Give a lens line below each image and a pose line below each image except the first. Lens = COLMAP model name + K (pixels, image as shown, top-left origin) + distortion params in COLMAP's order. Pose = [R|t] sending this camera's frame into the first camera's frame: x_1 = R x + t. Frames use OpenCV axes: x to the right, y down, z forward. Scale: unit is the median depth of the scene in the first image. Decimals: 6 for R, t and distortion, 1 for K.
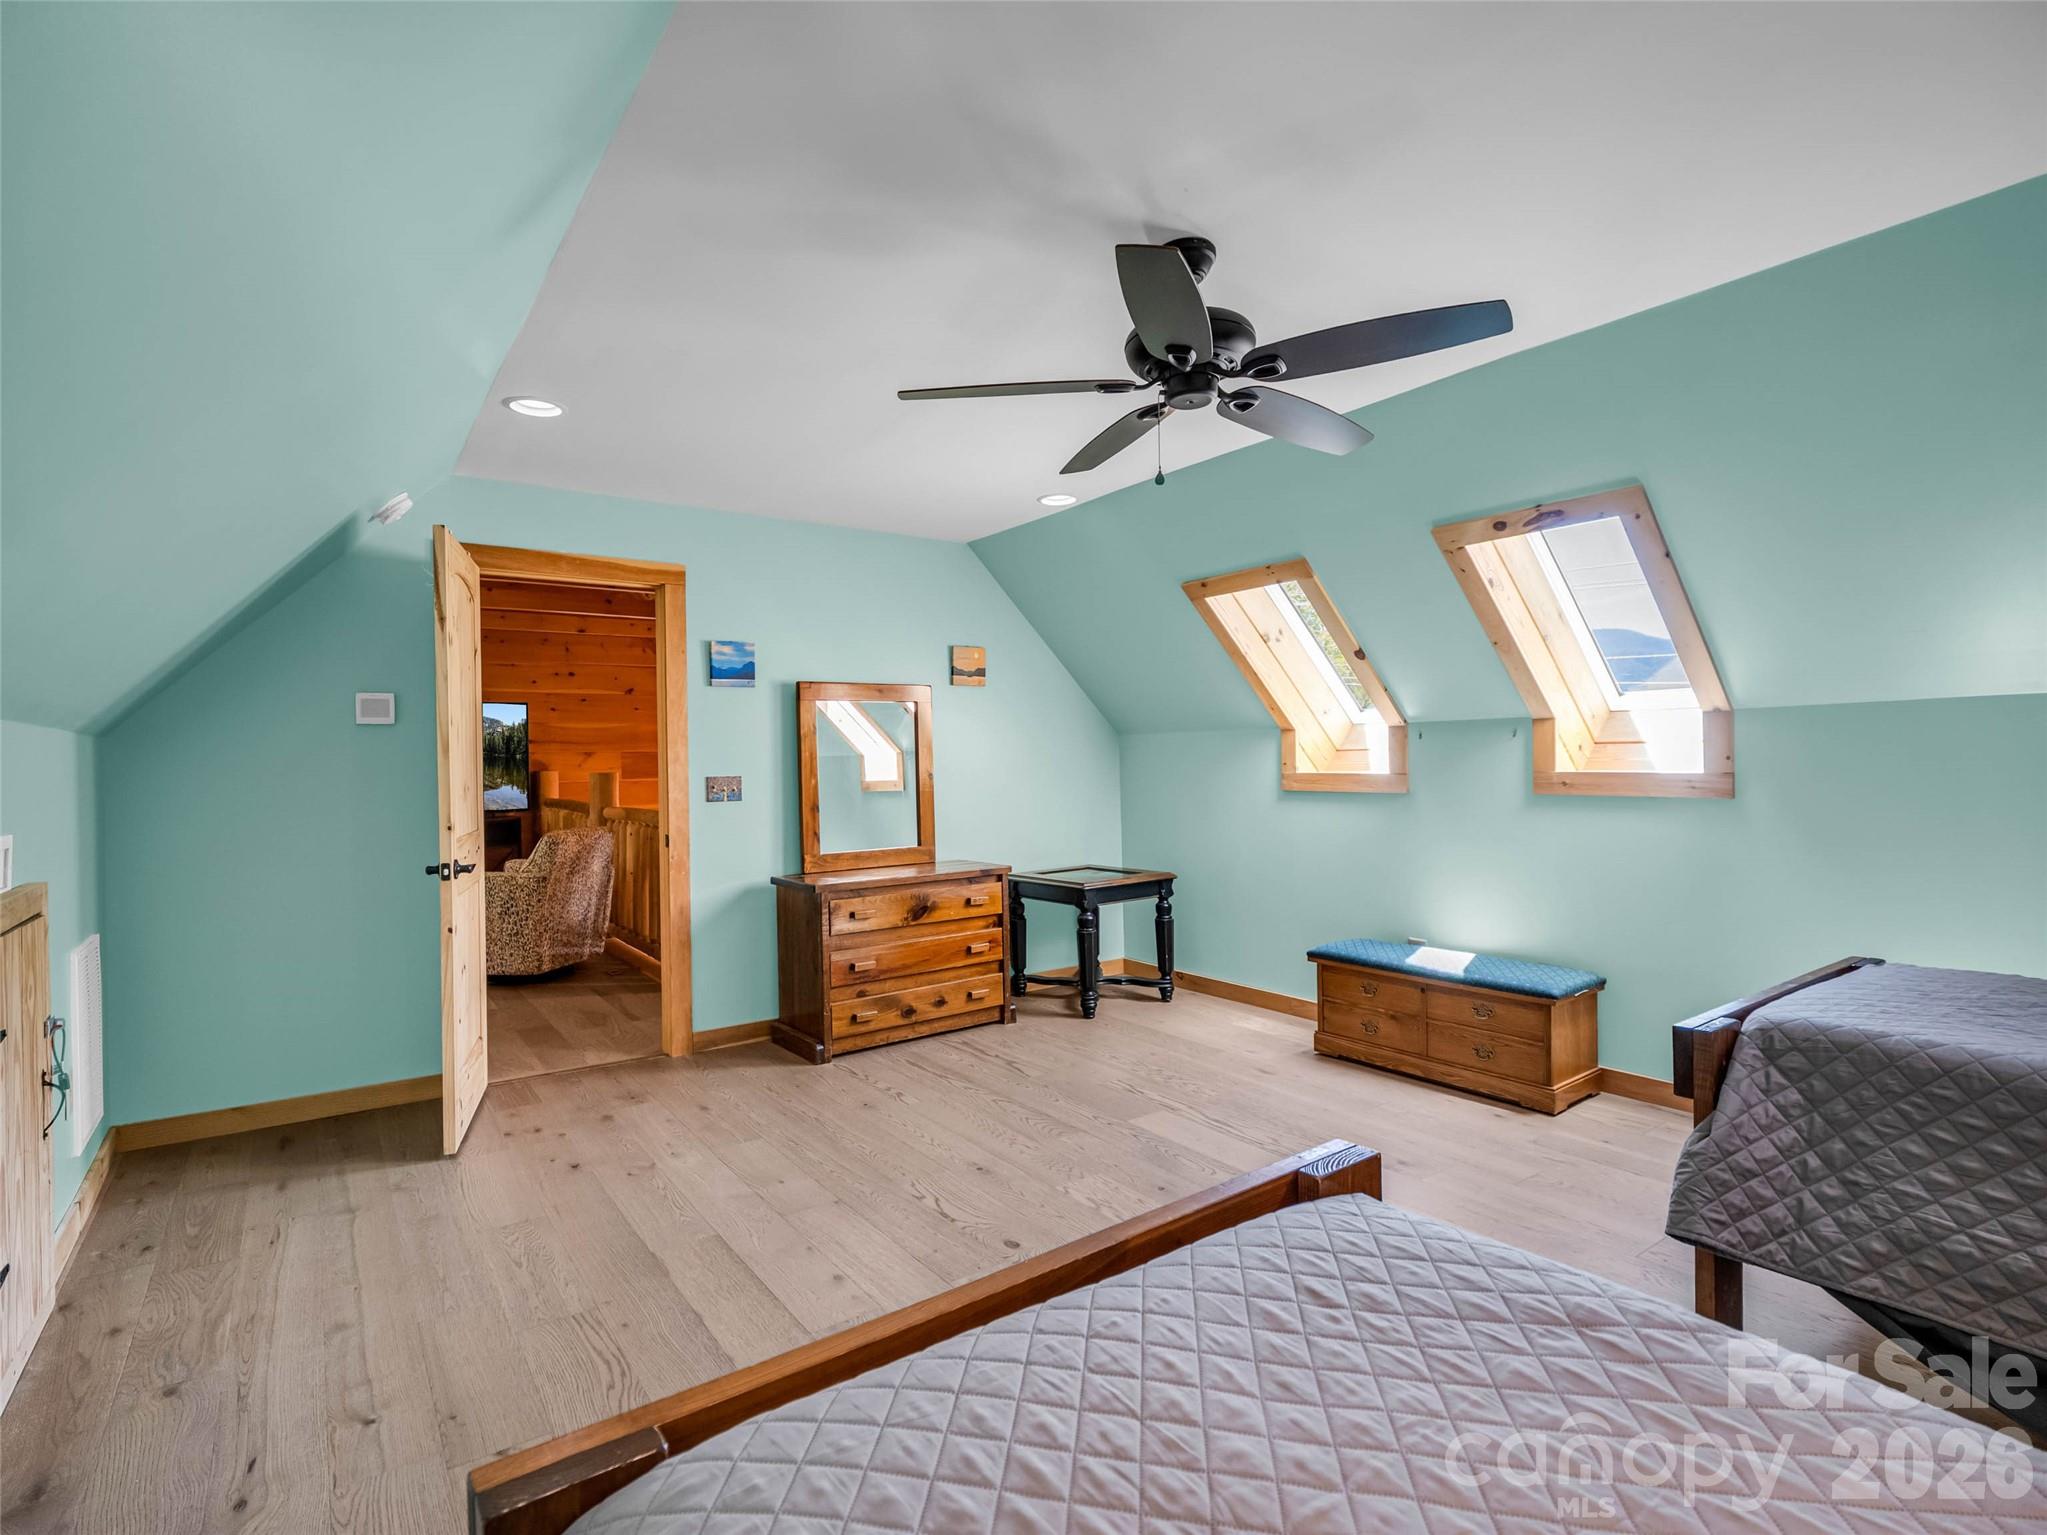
lens RADIAL K [[1012.0, 0, 1014.3], [0, 1012.0, 756.5], [0, 0, 1]] dist [-0.002646, -0.008993]
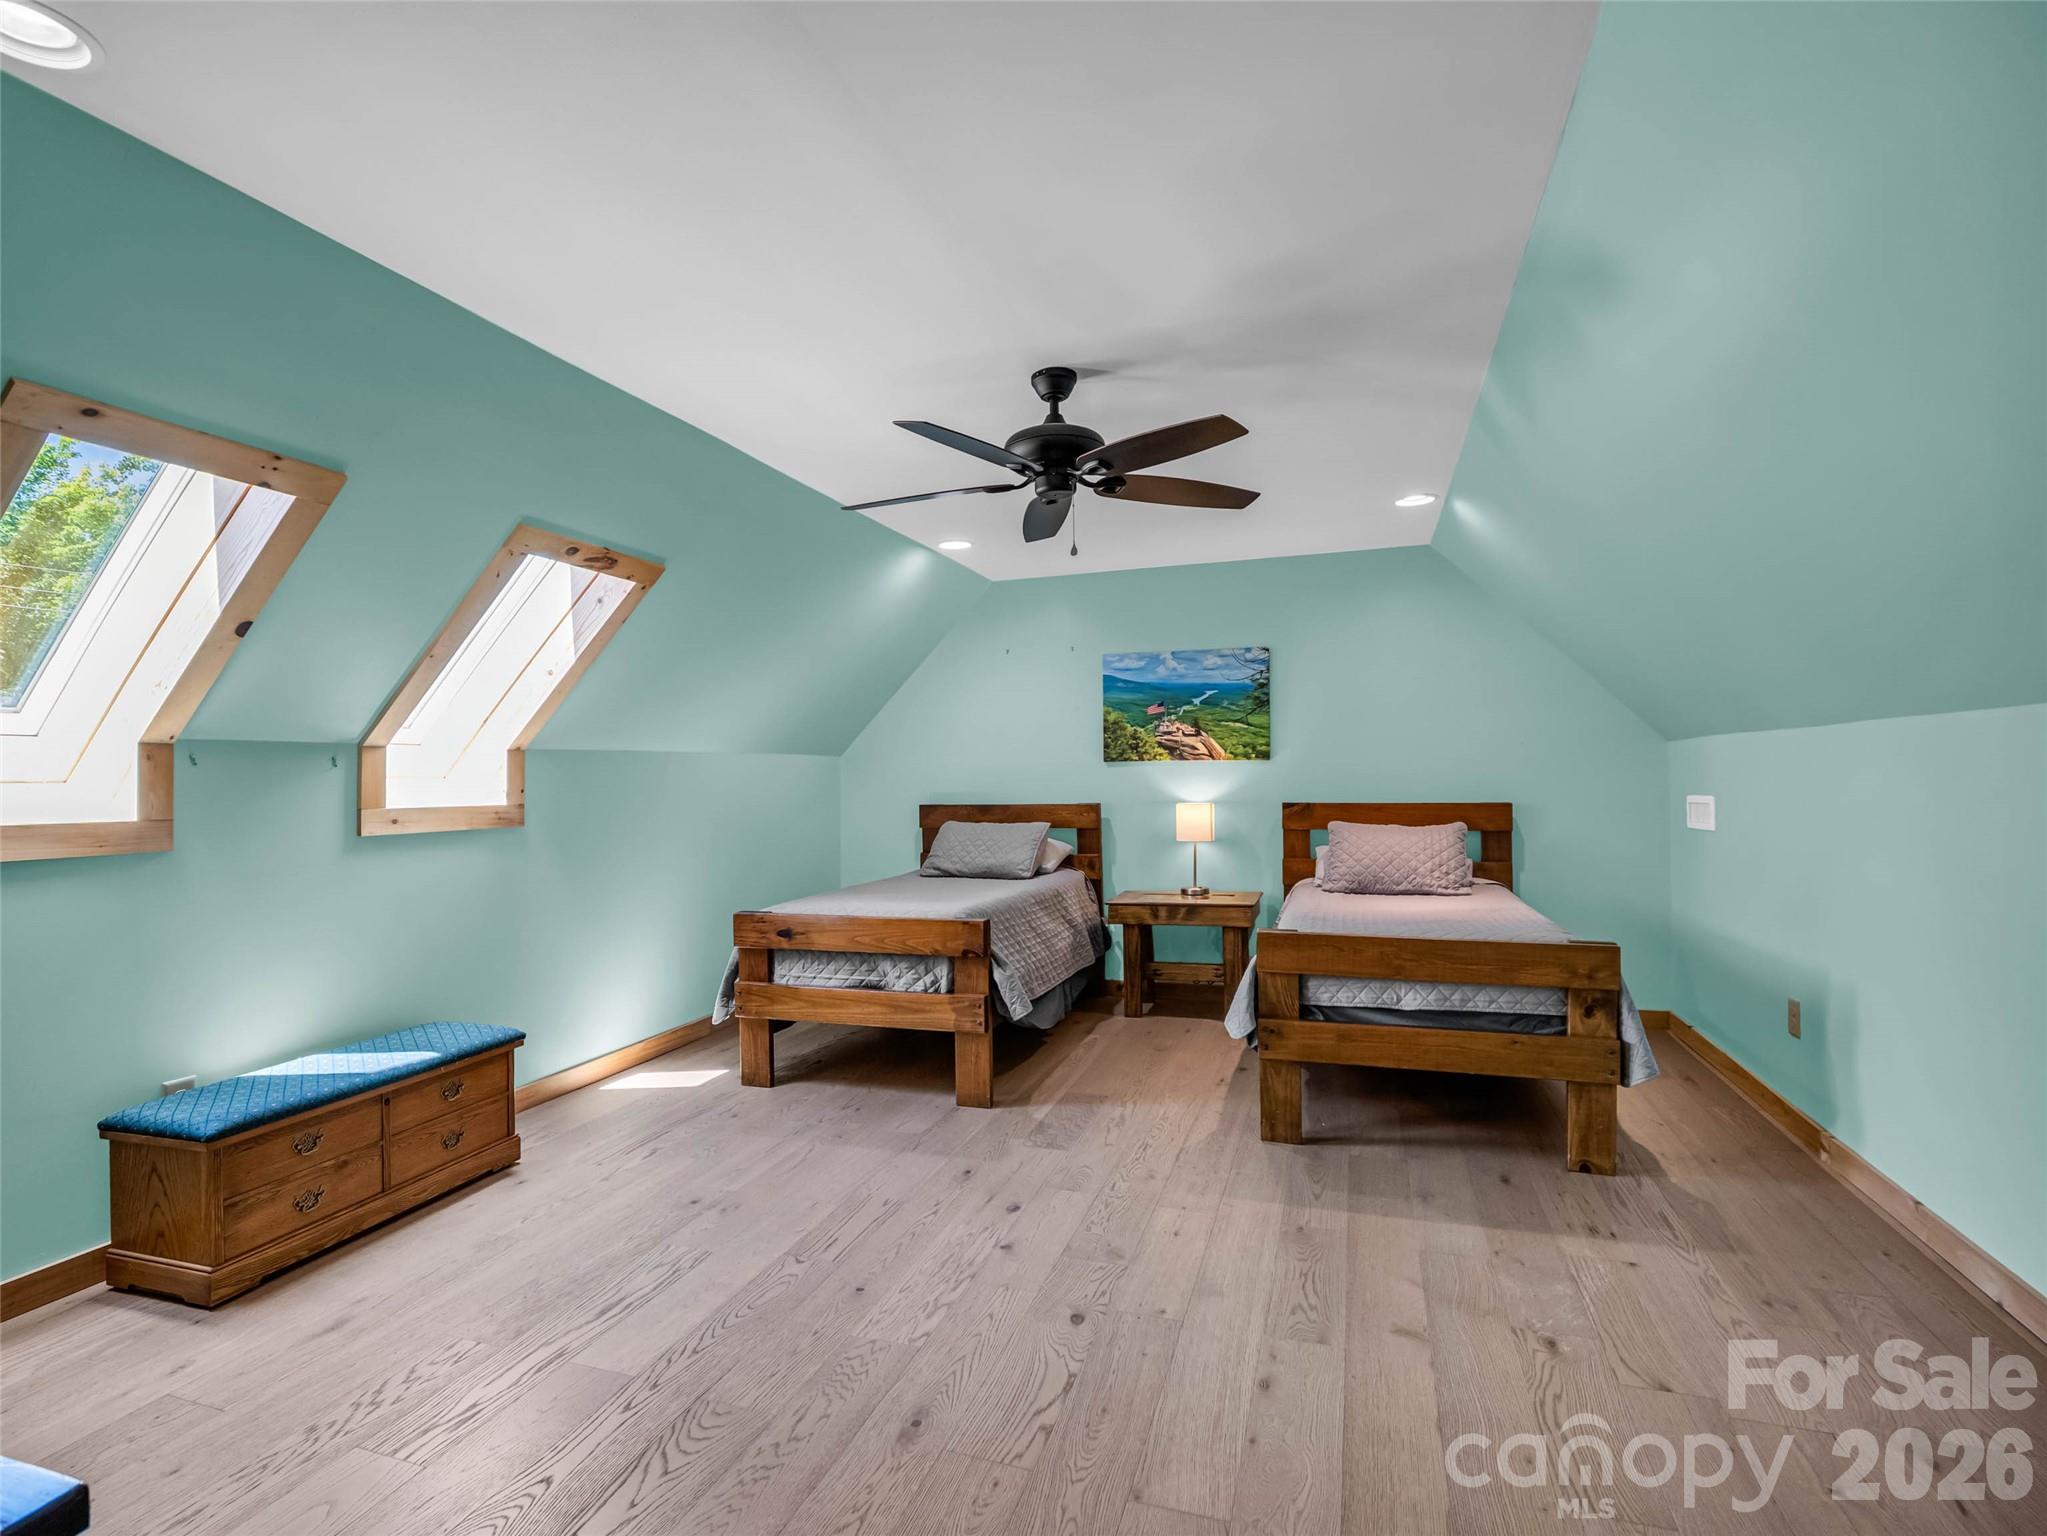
lens RADIAL K [[1012.0, 0, 1014.3], [0, 1012.0, 757.0], [0, 0, 1]] dist [-0.002646, -0.008993]
pose [[-0.580893, 0.036140, 0.813177, -0.511494], [0.019053, 0.999344, -0.030803, 0.008714], [-0.813757, -0.002400, -0.581200, 1.121839]]
